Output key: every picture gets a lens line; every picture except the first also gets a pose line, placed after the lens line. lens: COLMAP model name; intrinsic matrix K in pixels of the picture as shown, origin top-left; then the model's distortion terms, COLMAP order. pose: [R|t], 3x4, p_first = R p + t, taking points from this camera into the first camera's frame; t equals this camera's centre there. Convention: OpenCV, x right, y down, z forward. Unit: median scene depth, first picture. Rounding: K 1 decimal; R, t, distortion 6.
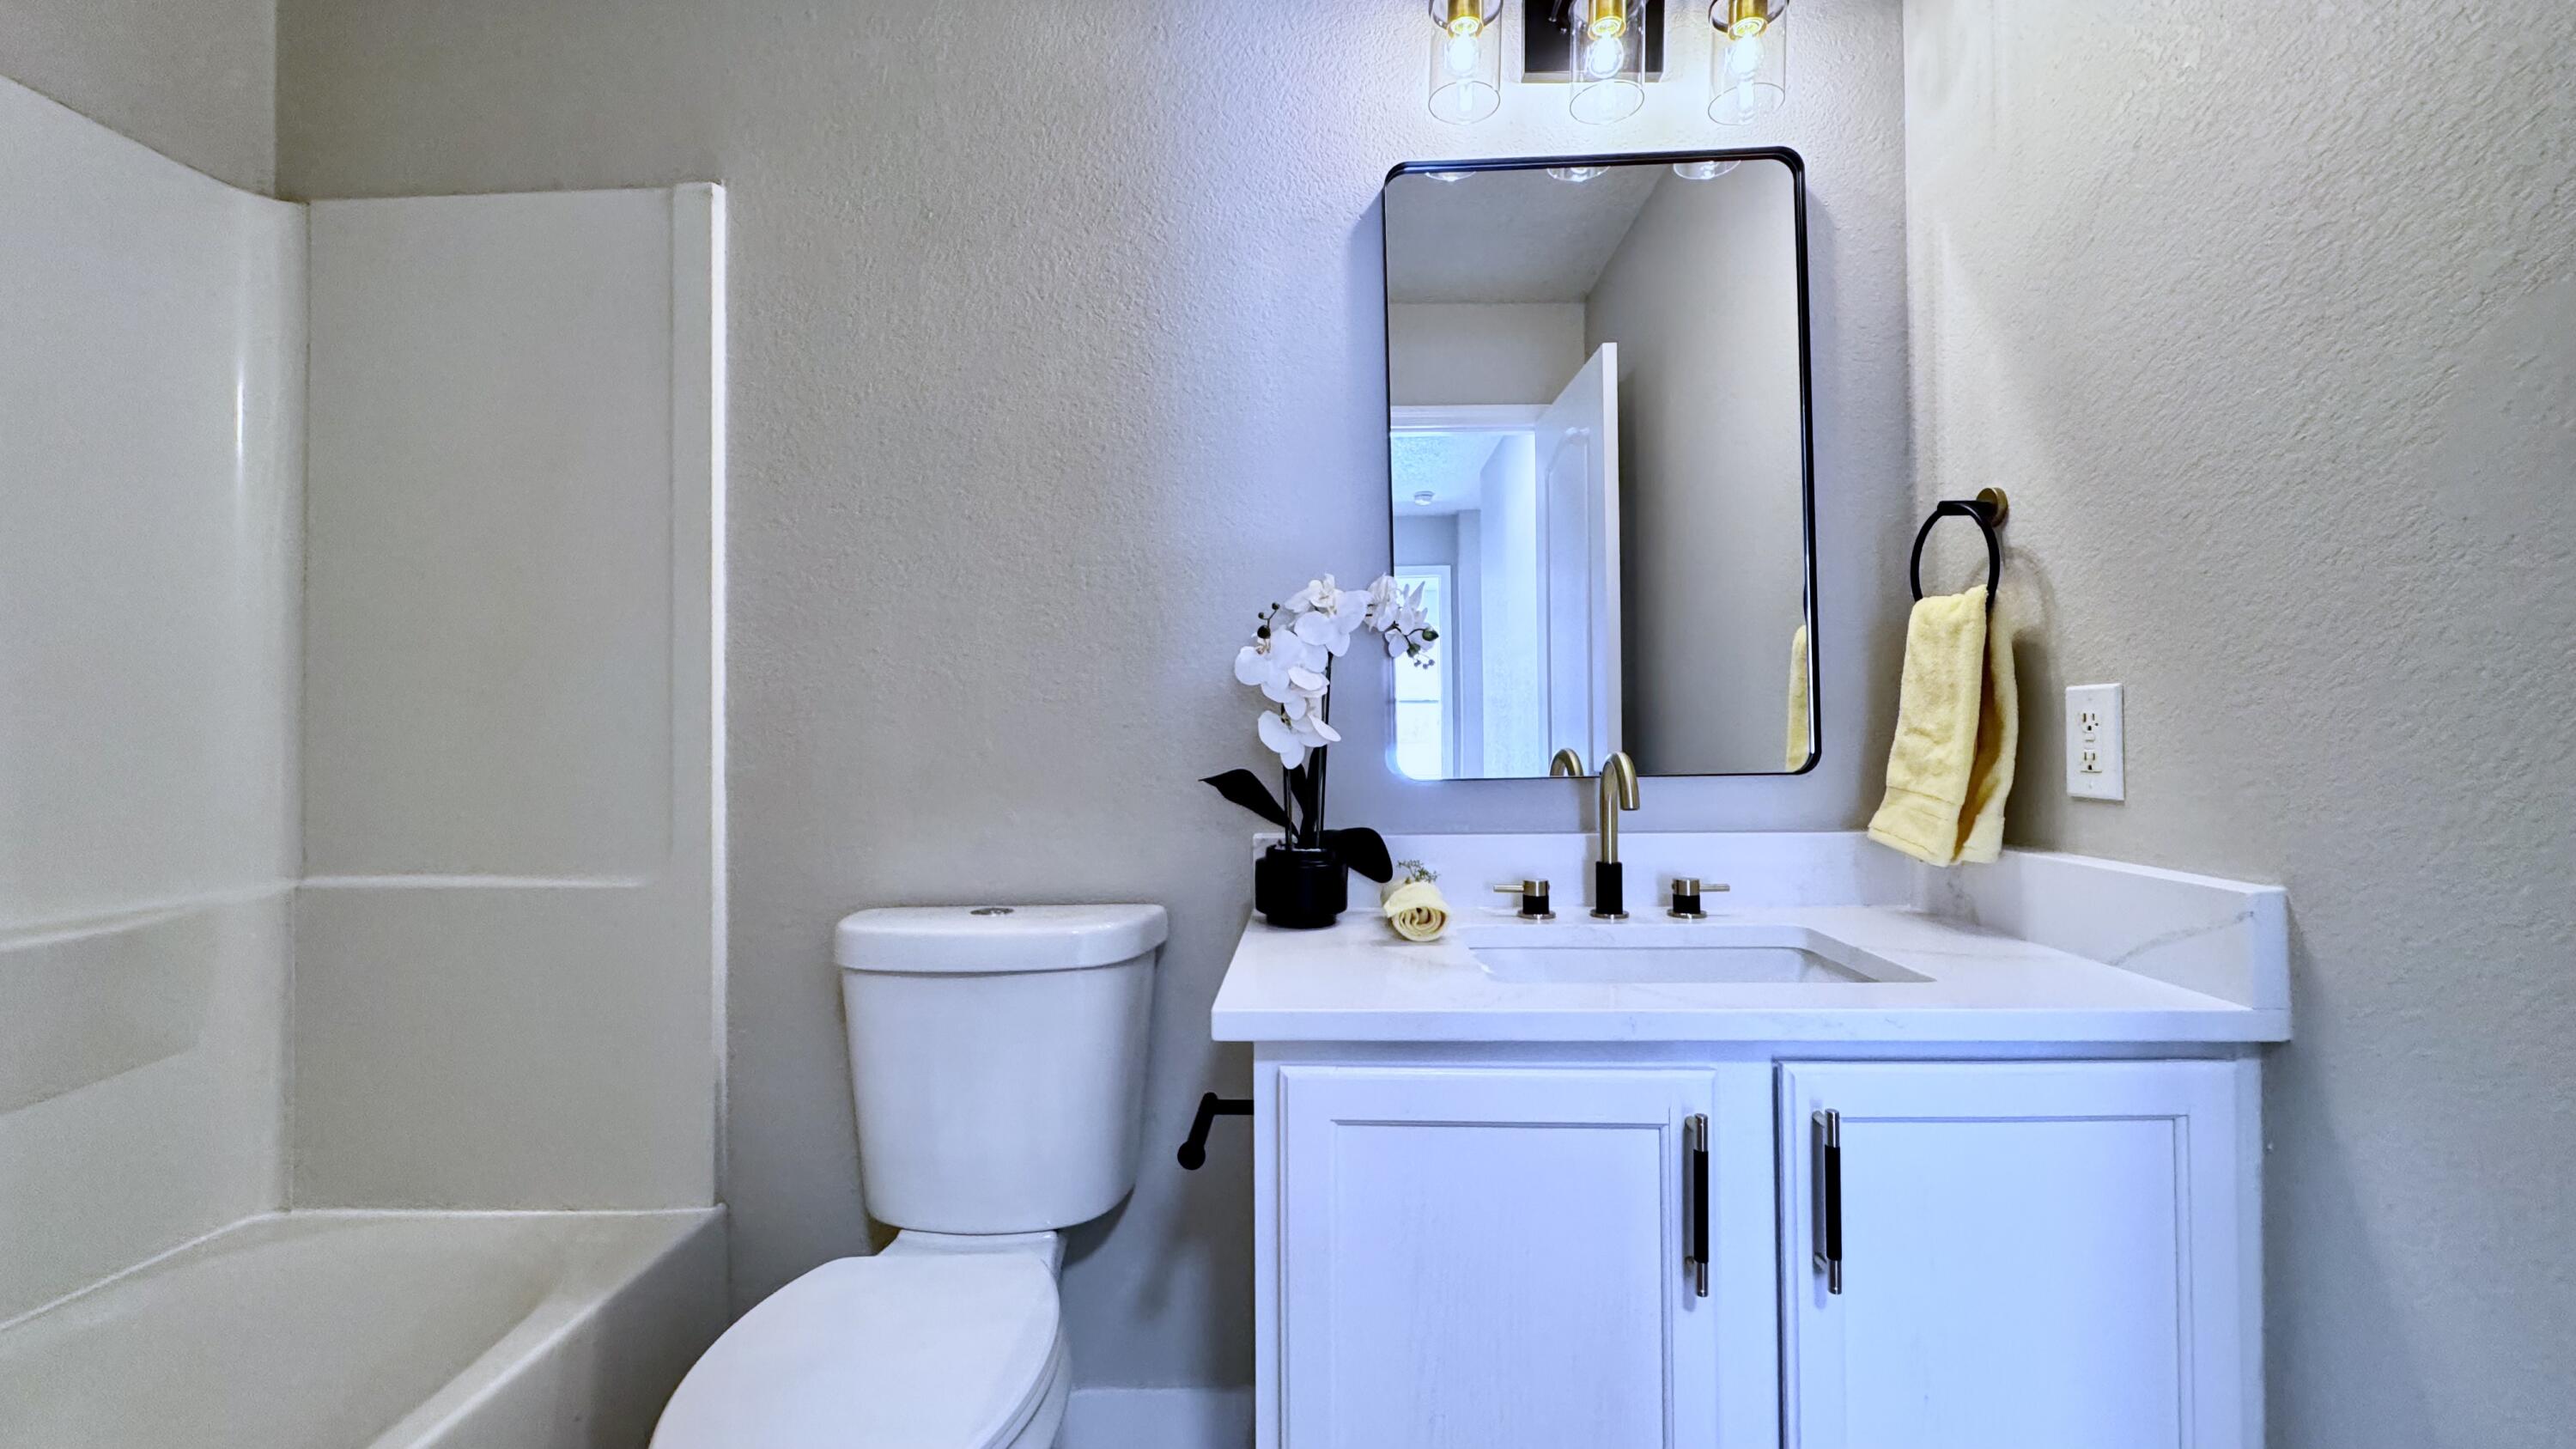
lens RADIAL K [[1024.6, 0, 1294.0], [0, 1024.6, 719.7], [0, 0, 1]] dist [-0.000989, -0.000778]
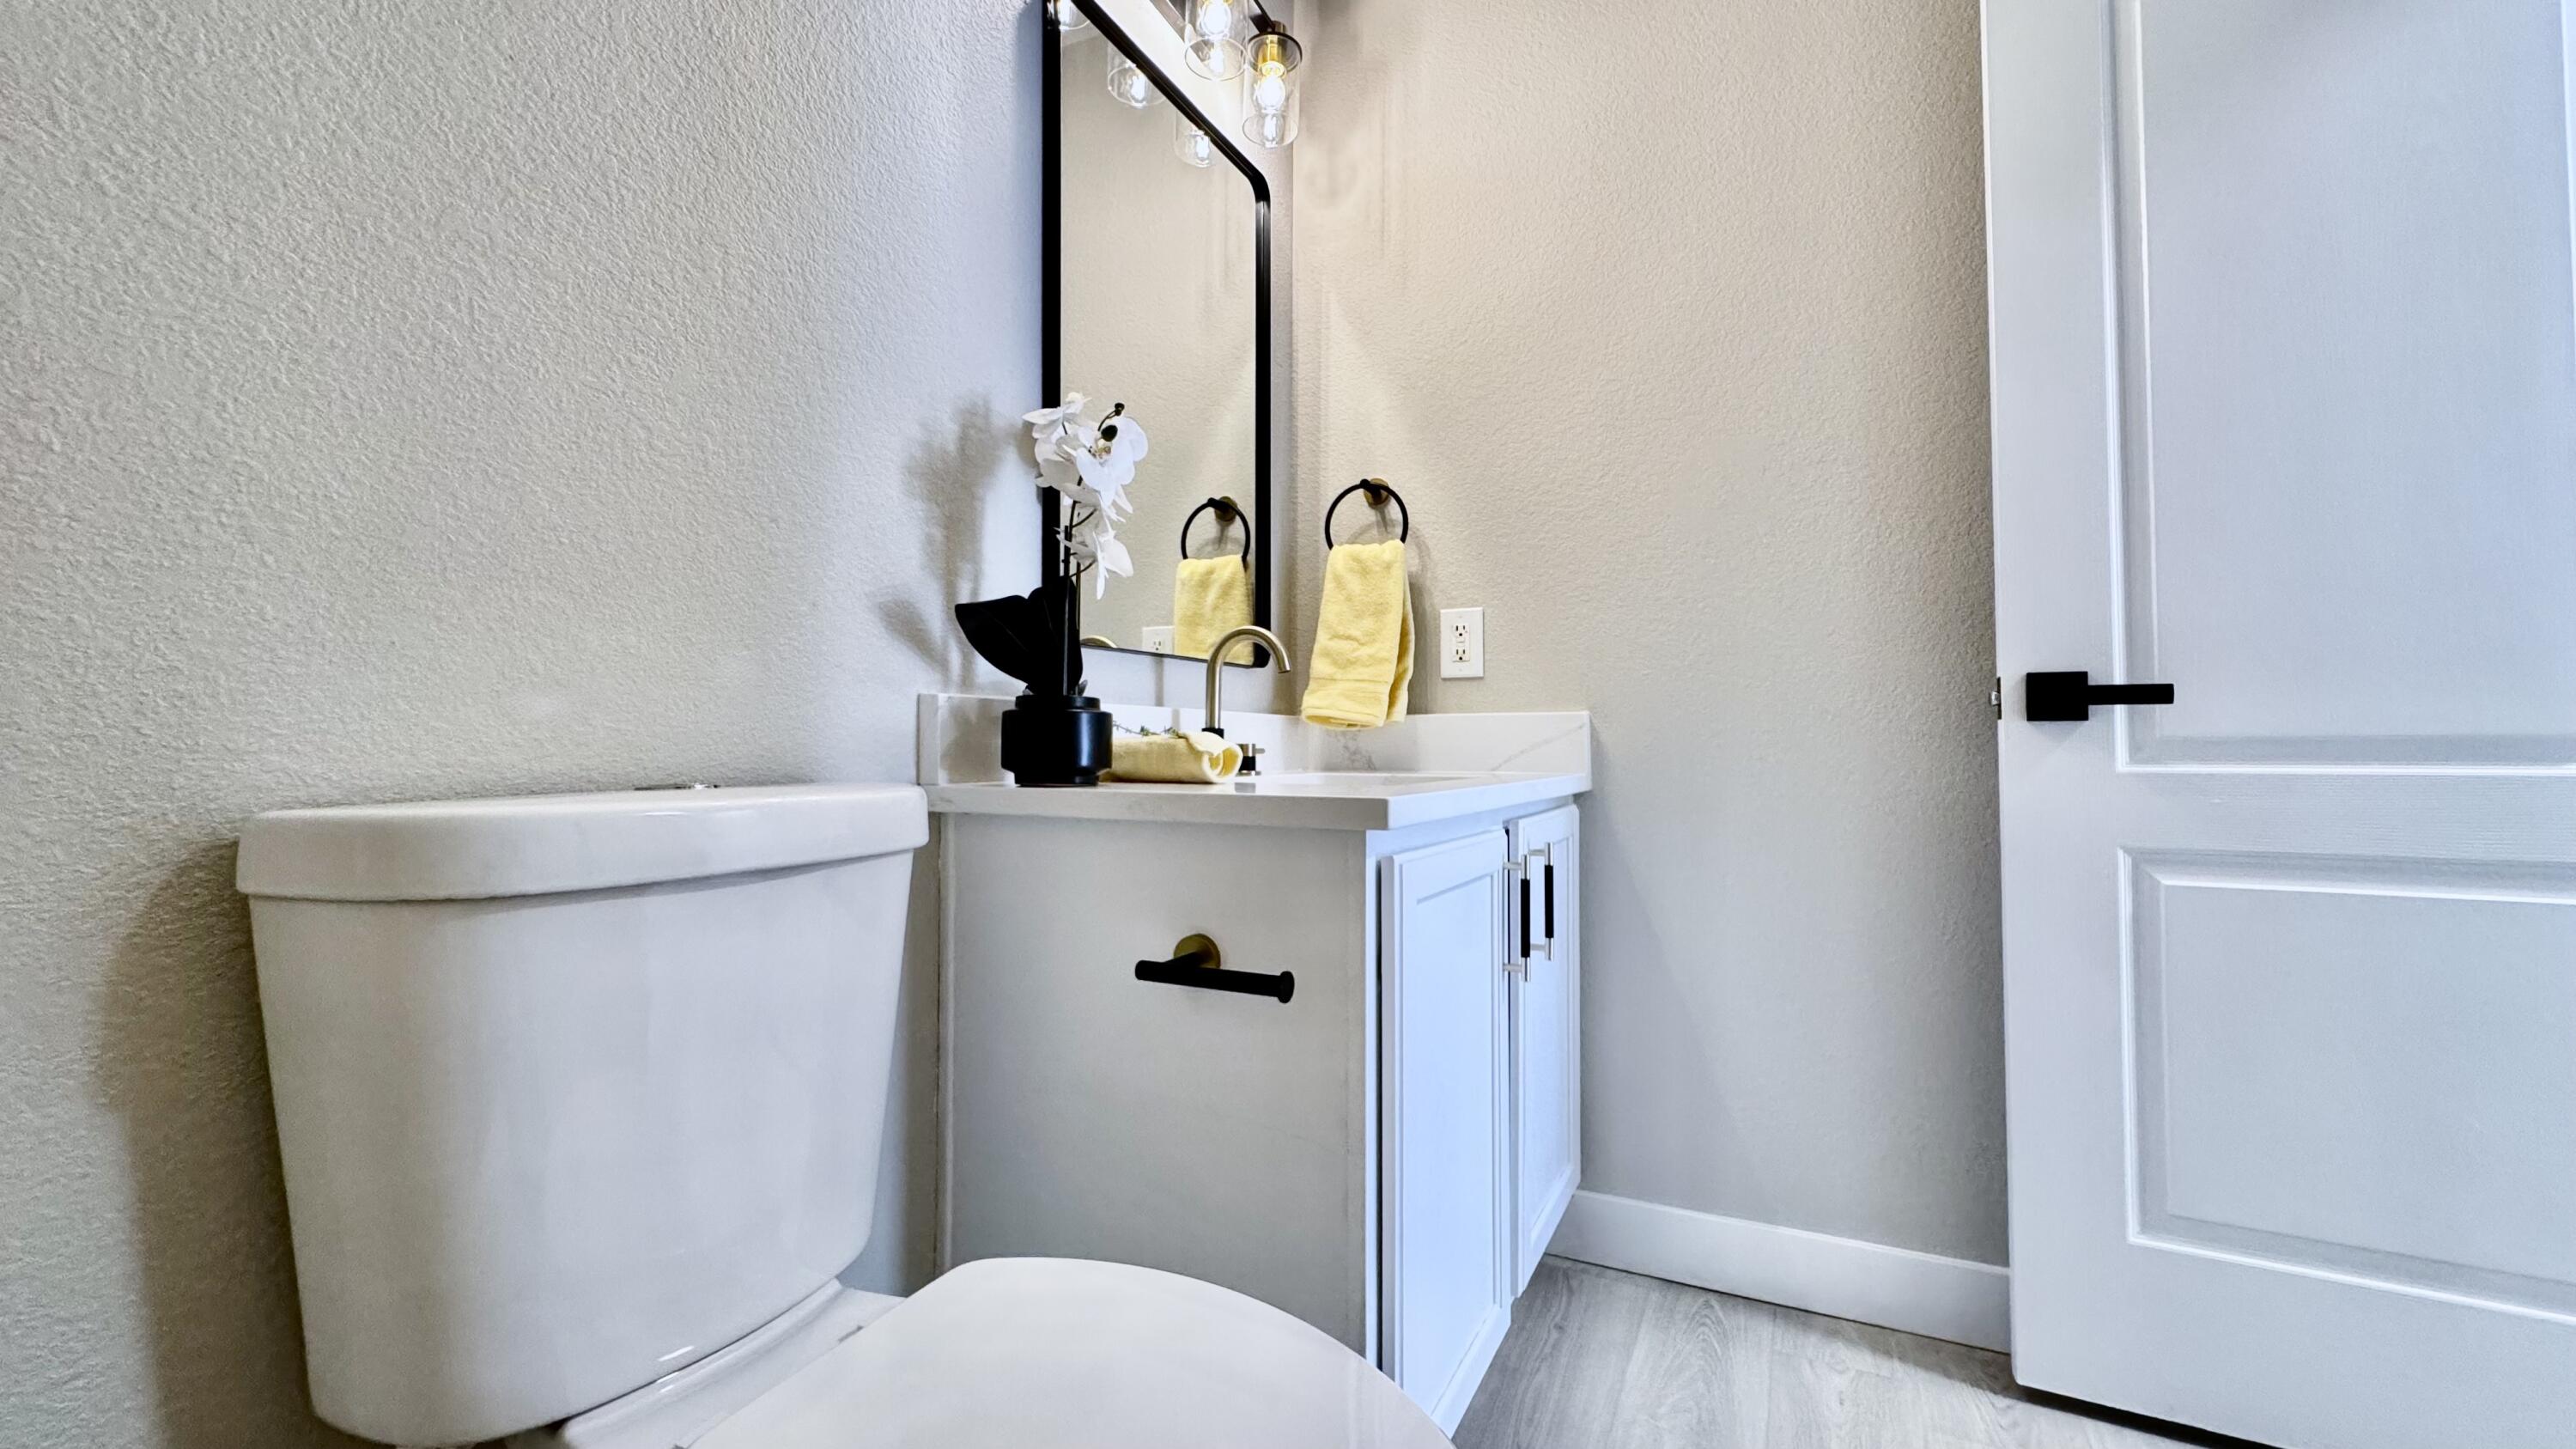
lens RADIAL K [[1024.6, 0, 1282.5], [0, 1024.6, 711.2], [0, 0, 1]] dist [-0.000989, -0.000778]
pose [[0.417446, 0.043242, 0.907672, -0.744749], [-0.019448, 0.999063, -0.038652, 0.179965], [-0.908494, -0.001518, 0.417896, 0.516893]]
